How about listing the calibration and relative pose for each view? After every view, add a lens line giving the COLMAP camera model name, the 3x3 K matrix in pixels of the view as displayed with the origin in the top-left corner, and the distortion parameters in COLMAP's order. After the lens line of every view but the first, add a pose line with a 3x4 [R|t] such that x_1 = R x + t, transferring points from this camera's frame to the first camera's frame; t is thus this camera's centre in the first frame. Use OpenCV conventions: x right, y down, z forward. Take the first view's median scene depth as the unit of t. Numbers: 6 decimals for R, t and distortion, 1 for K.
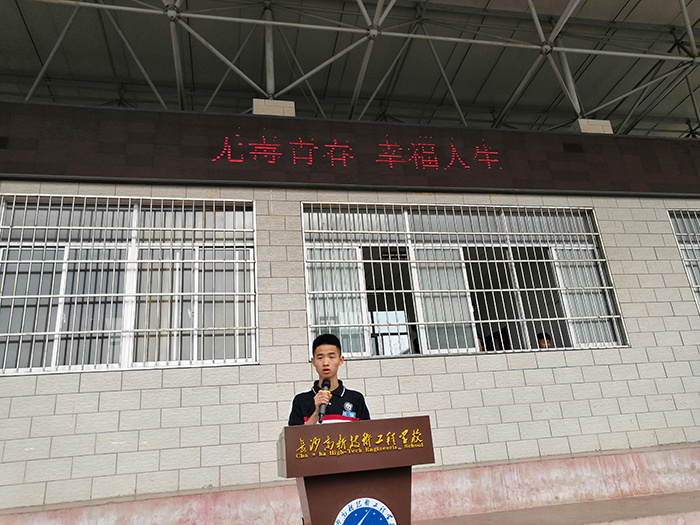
lens RADIAL K [[544.0, 0, 351.5], [0, 544.0, 264.5], [0, 0, 1]] dist [-0.018160, 0.058485]
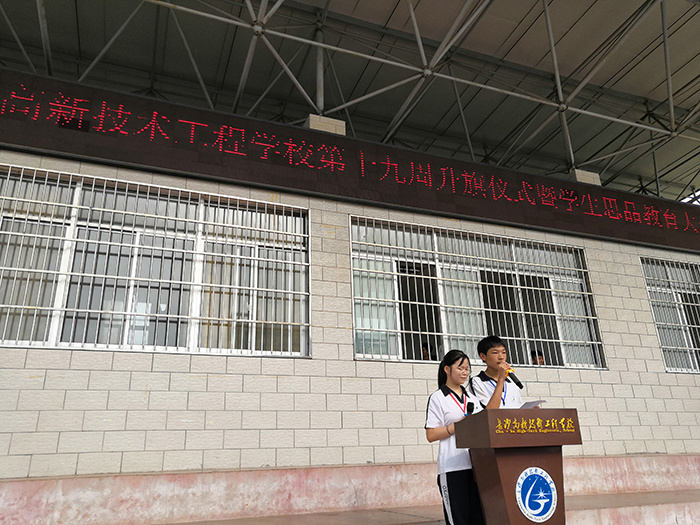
lens RADIAL K [[544.0, 0, 351.5], [0, 544.0, 264.5], [0, 0, 1]] dist [-0.018160, 0.058485]
pose [[0.984074, 0.106565, 0.142277, -0.231248], [-0.105317, 0.994305, -0.016292, 0.002653], [-0.143203, 0.001048, 0.989693, -0.087106]]
